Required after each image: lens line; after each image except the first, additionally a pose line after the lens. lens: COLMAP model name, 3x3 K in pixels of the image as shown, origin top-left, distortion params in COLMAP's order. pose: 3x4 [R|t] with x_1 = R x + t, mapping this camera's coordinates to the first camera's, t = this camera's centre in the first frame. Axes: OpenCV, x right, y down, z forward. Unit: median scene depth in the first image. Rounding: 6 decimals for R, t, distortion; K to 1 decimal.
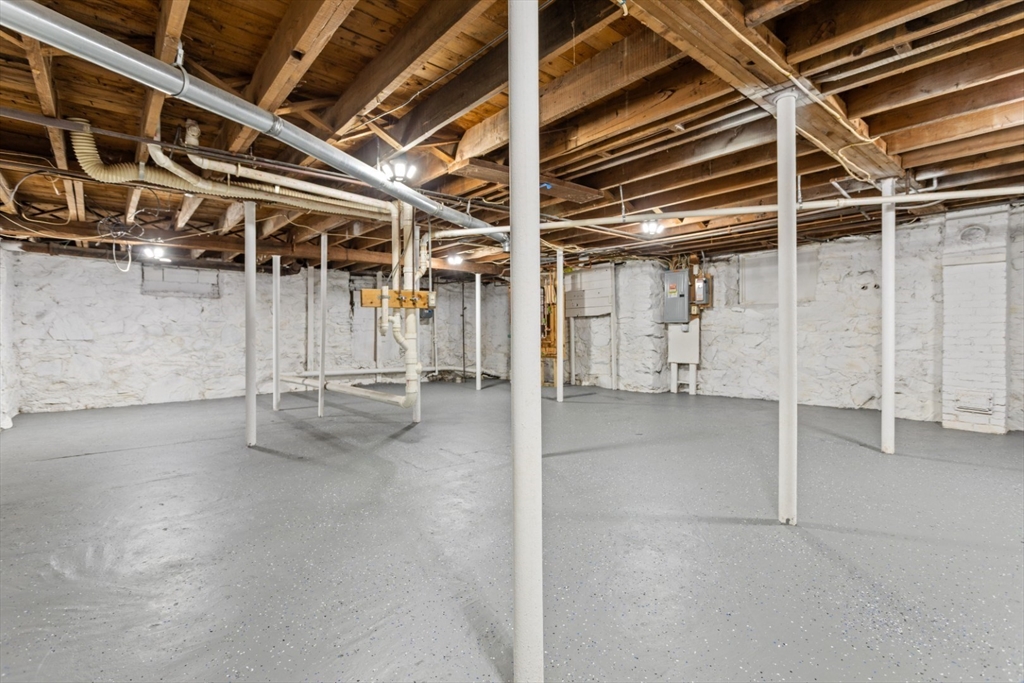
lens RADIAL K [[483.9, 0, 517.4], [0, 483.9, 316.1], [0, 0, 1]] dist [0.003113, 0.000979]
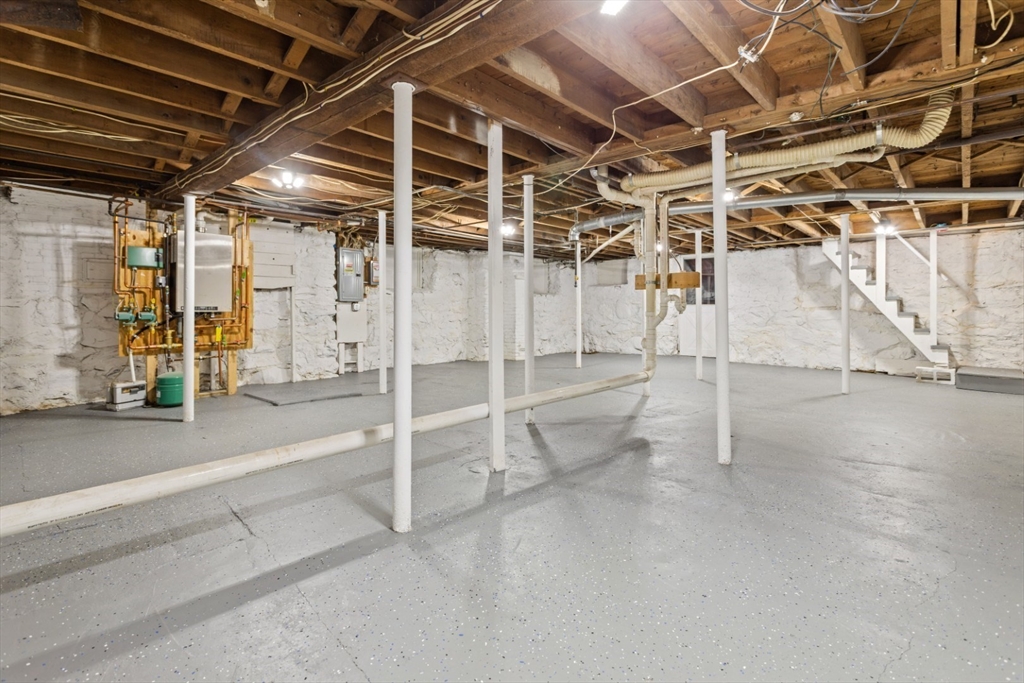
lens RADIAL K [[483.9, 0, 517.4], [0, 483.9, 316.1], [0, 0, 1]] dist [0.003113, 0.000979]
pose [[-0.130763, 0.000208, 0.991414, -0.665986], [-0.027411, 0.999617, -0.003825, 0.035592], [-0.991035, -0.027676, -0.130707, 0.757685]]
